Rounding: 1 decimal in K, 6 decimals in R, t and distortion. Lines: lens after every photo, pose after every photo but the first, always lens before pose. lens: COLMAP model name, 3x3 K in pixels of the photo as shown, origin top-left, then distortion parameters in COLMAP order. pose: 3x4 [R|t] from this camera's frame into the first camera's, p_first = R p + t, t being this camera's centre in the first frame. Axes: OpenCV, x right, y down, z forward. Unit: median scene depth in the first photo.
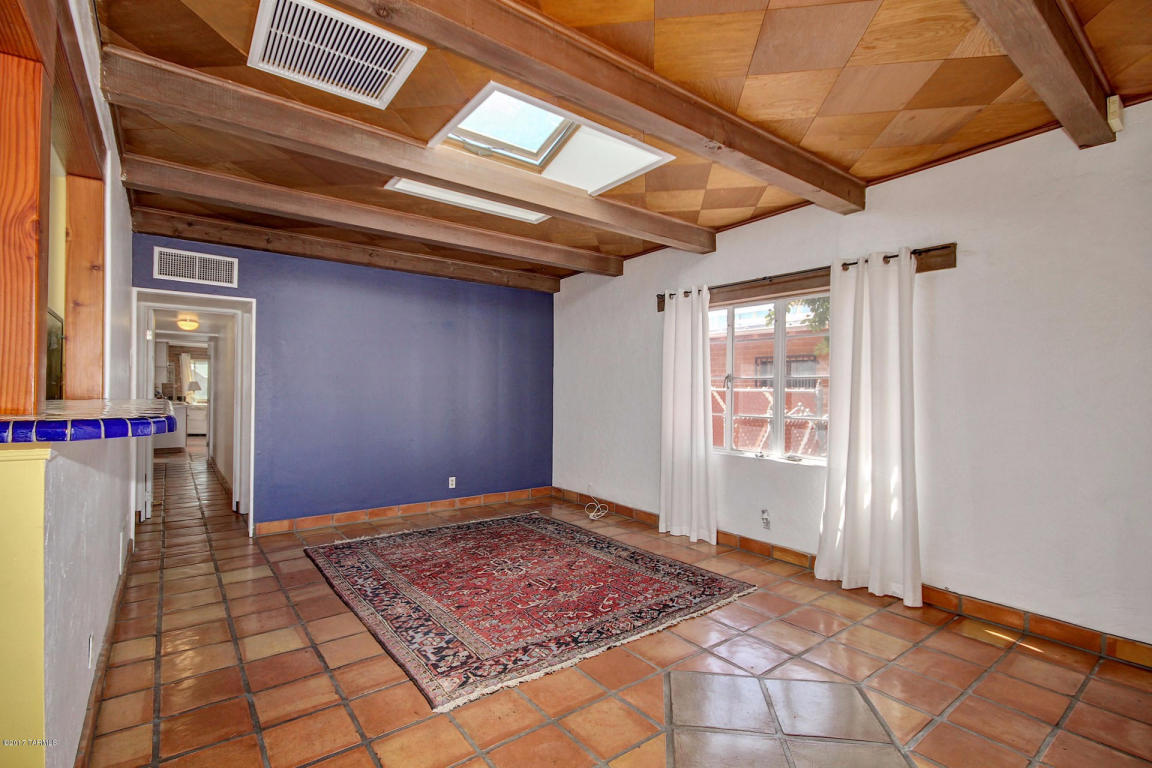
lens RADIAL K [[533.6, 0, 584.7], [0, 533.6, 385.5], [0, 0, 1]] dist [0.010049, -0.008235]
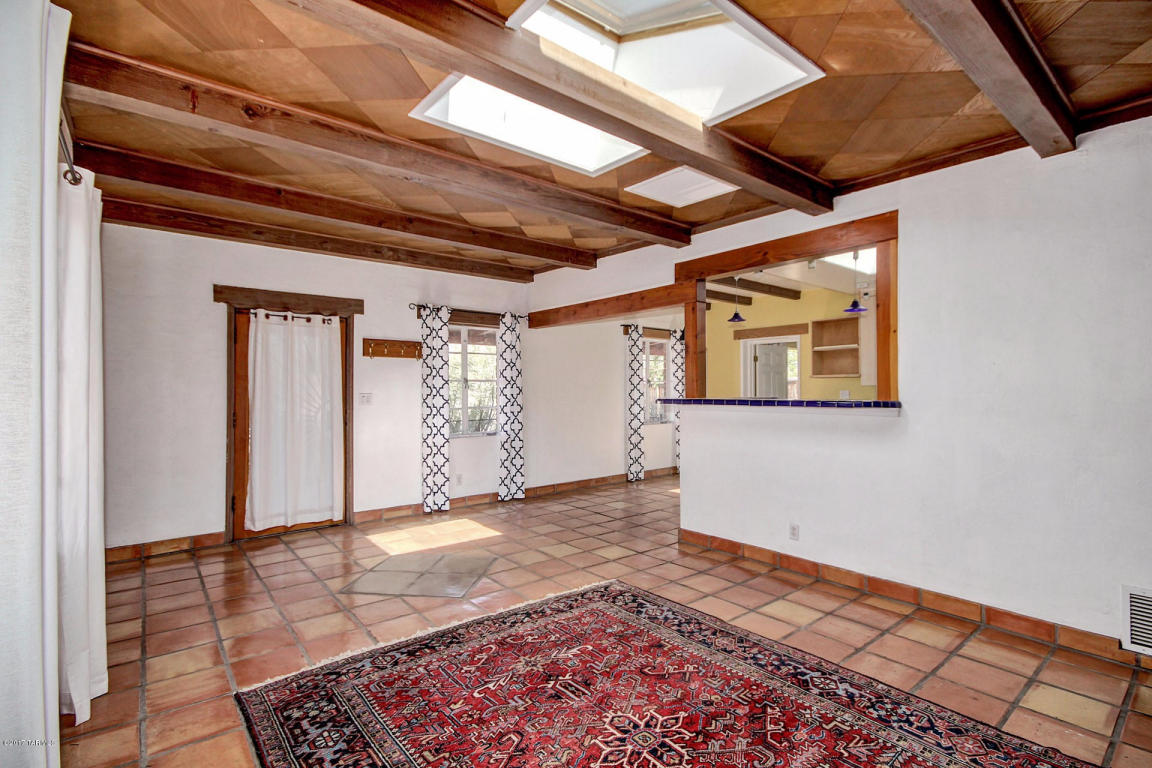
lens RADIAL K [[533.6, 0, 580.8], [0, 533.6, 385.9], [0, 0, 1]] dist [0.010049, -0.008235]
pose [[-0.999694, -0.006722, -0.023823, -0.078149], [-0.006314, 0.999833, -0.017166, 0.013410], [0.023935, -0.017010, -0.999569, 1.698288]]
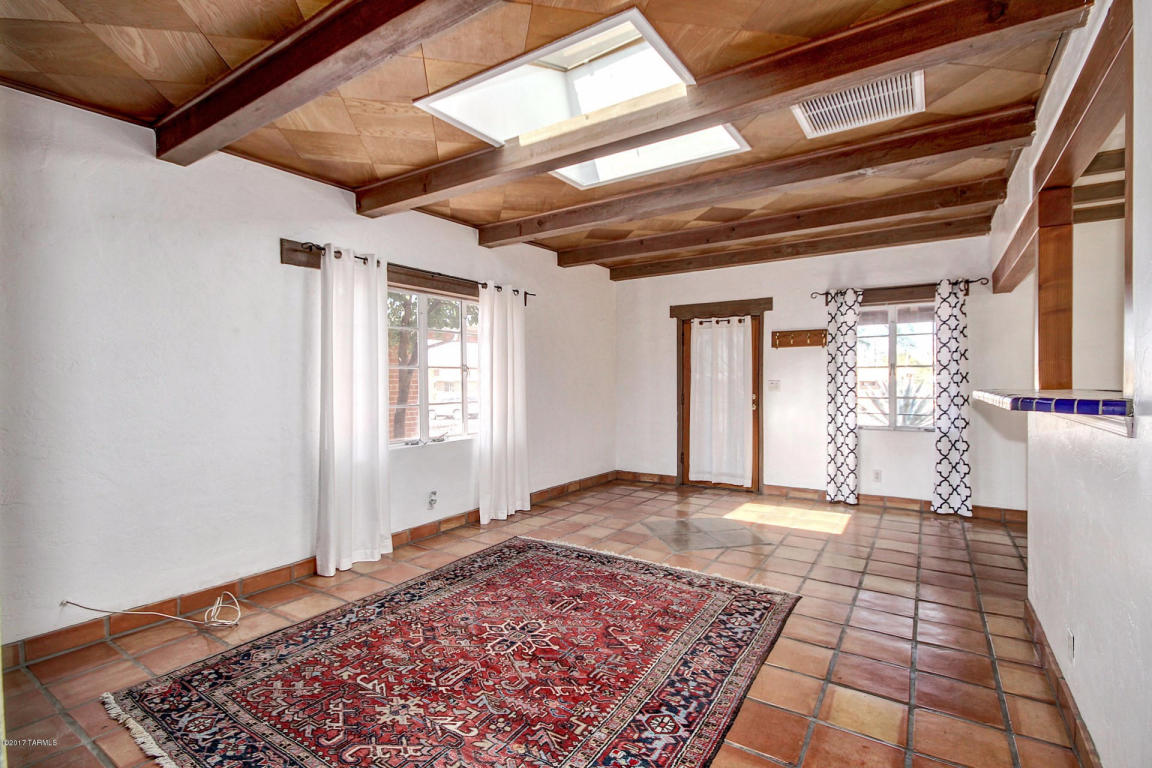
lens RADIAL K [[533.6, 0, 585.8], [0, 533.6, 382.2], [0, 0, 1]] dist [0.010049, -0.008235]
pose [[-0.333522, -0.010735, 0.942681, -0.919220], [-0.005864, 0.999939, 0.009312, 0.004675], [-0.942724, -0.002423, -0.333565, 1.289057]]
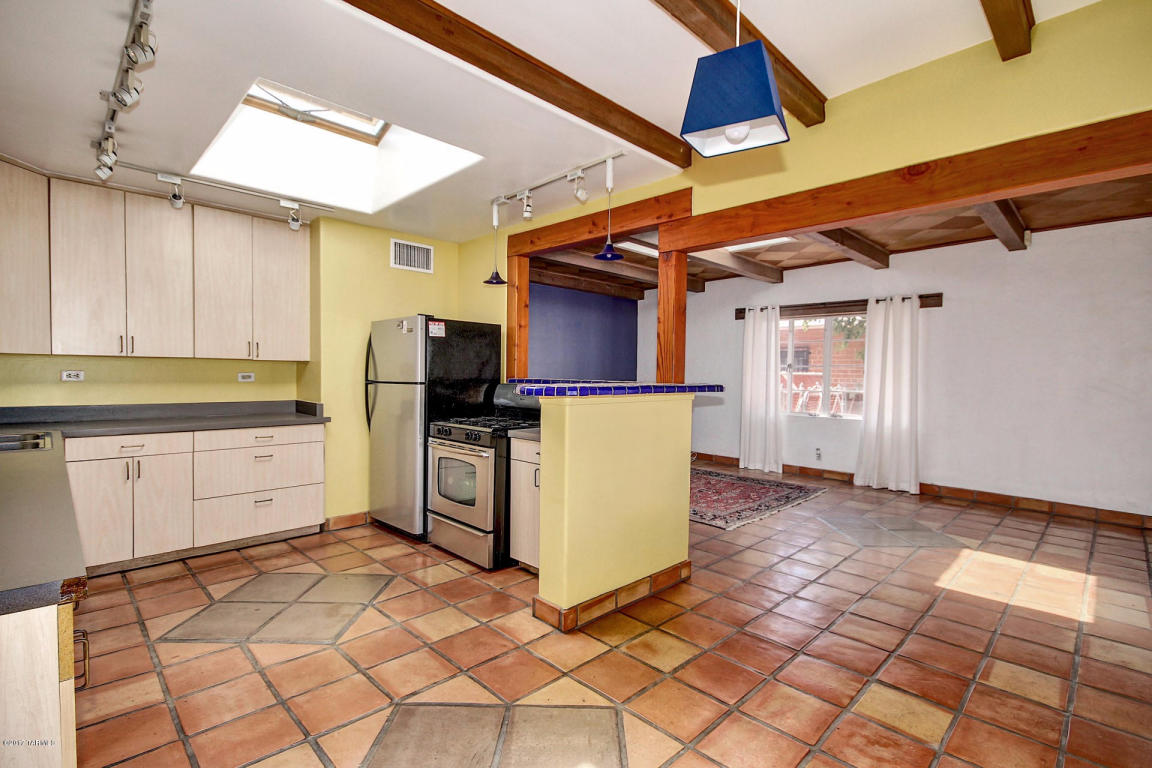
lens RADIAL K [[533.6, 0, 586.2], [0, 533.6, 386.6], [0, 0, 1]] dist [0.010049, -0.008235]
pose [[0.991664, 0.001155, 0.128846, -0.679114], [-0.005976, 0.999296, 0.037032, -0.011077], [-0.128713, -0.037493, 0.990973, -0.599142]]
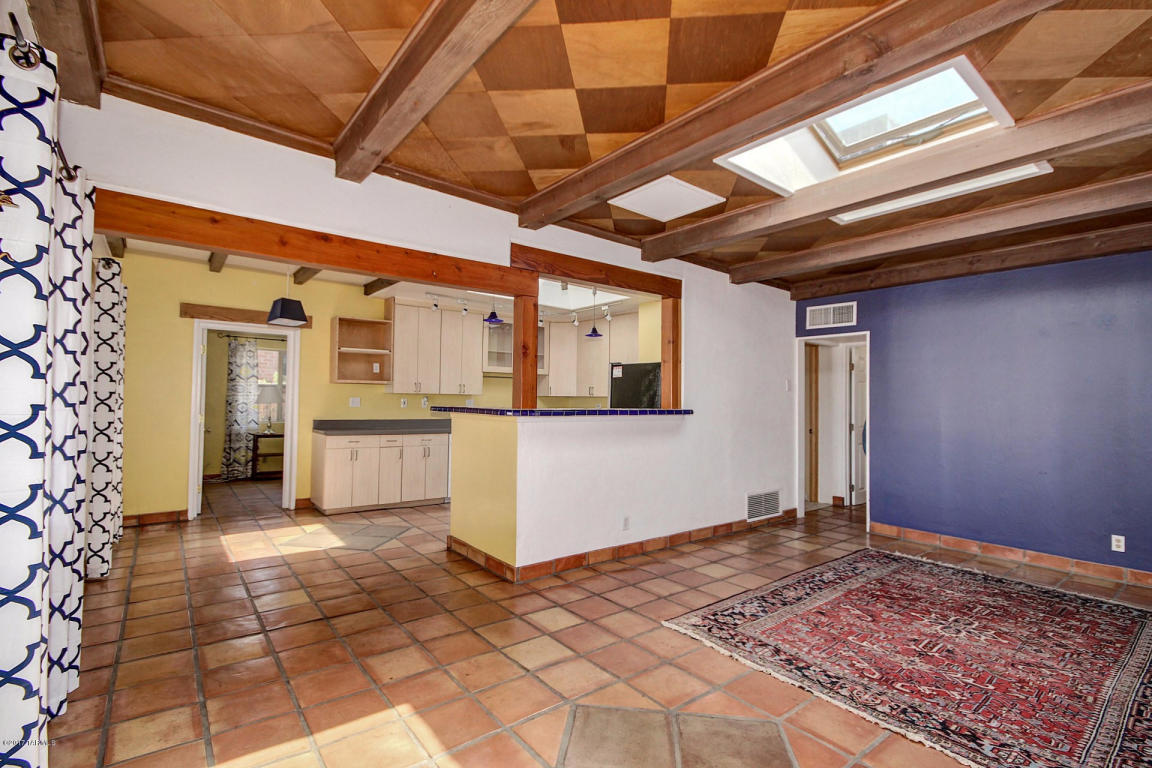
lens RADIAL K [[533.6, 0, 586.4], [0, 533.6, 386.6], [0, 0, 1]] dist [0.010049, -0.008235]
pose [[0.011648, -0.036053, -0.999282, 0.751671], [-0.009511, 0.999301, -0.036165, 0.013264], [0.999887, 0.009926, 0.011297, 0.481312]]
